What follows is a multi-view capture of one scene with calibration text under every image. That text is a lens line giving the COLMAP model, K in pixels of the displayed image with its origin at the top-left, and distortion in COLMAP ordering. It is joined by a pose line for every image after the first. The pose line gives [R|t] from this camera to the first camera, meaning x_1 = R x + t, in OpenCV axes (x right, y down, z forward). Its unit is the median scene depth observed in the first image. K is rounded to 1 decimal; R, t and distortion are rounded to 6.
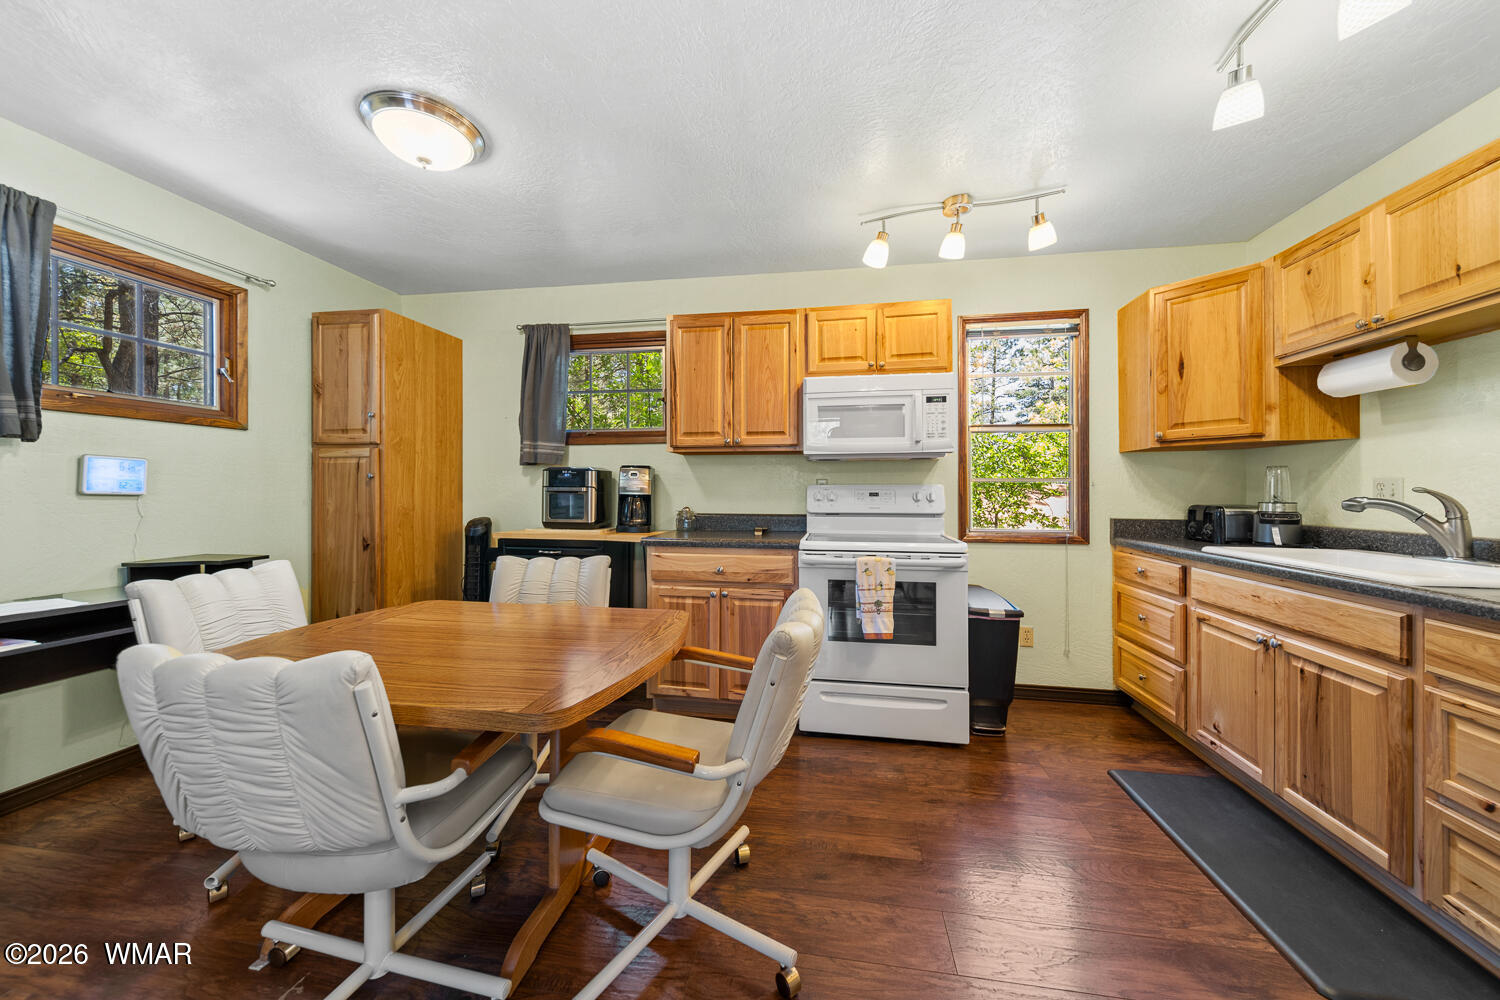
lens RADIAL K [[532.1, 0, 755.8], [0, 532.1, 489.0], [0, 0, 1]] dist [0.010741, -0.002523]
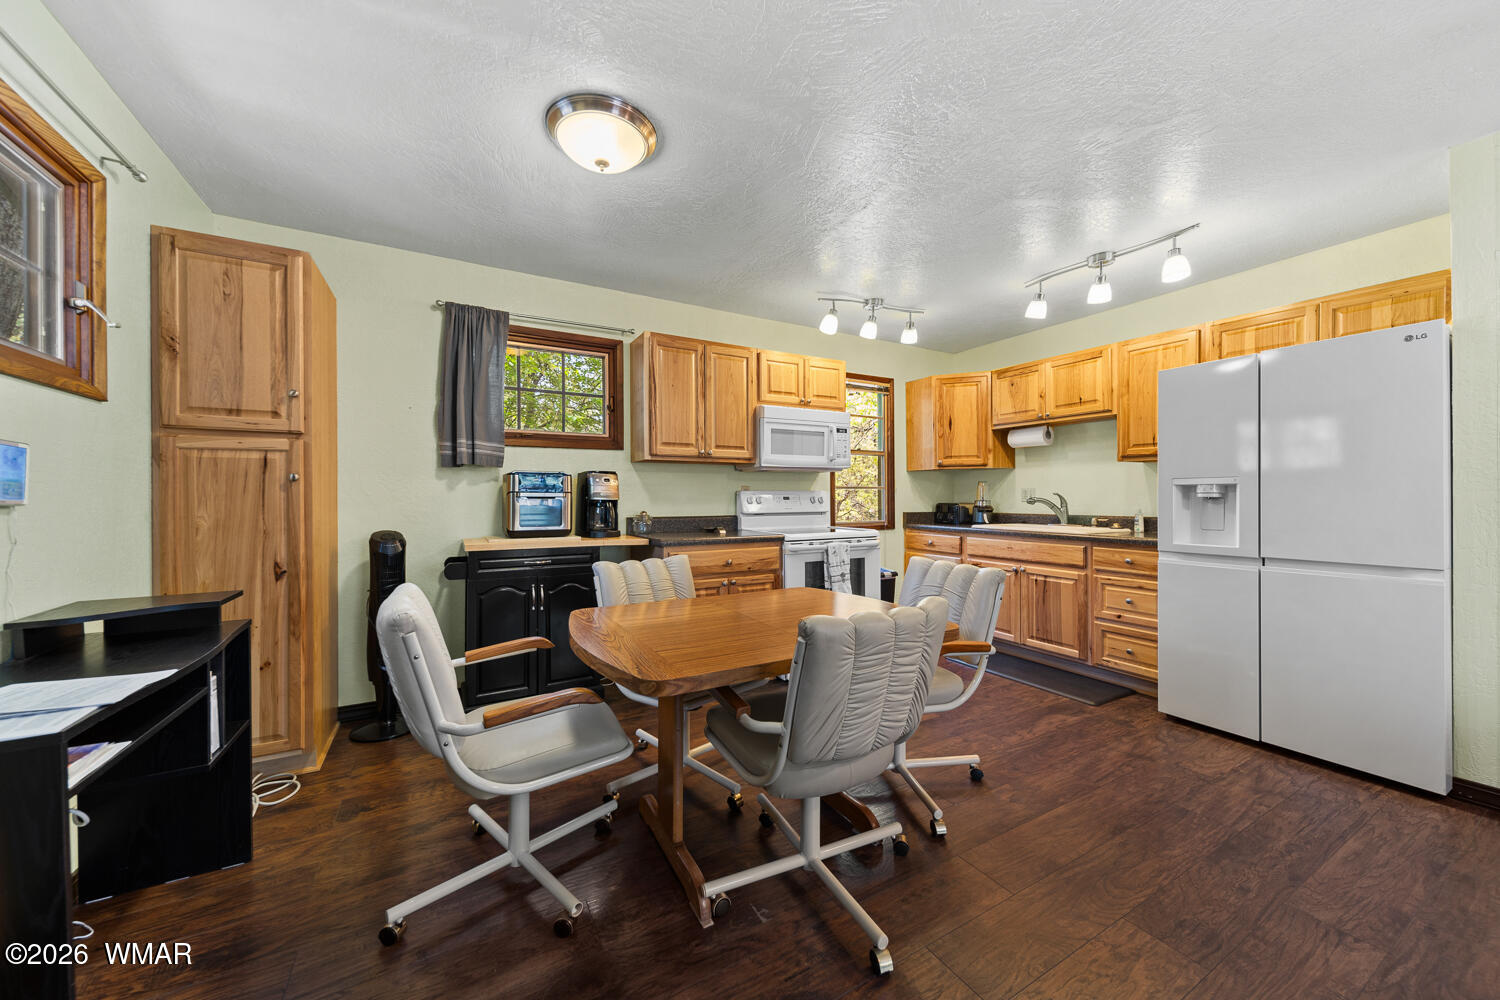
lens RADIAL K [[532.1, 0, 751.6], [0, 532.1, 495.7], [0, 0, 1]] dist [0.010741, -0.002523]
pose [[0.783064, -0.003776, 0.621930, -0.748711], [0.002040, 0.999992, 0.003502, -0.000565], [-0.621938, -0.001474, 0.783065, 0.039739]]
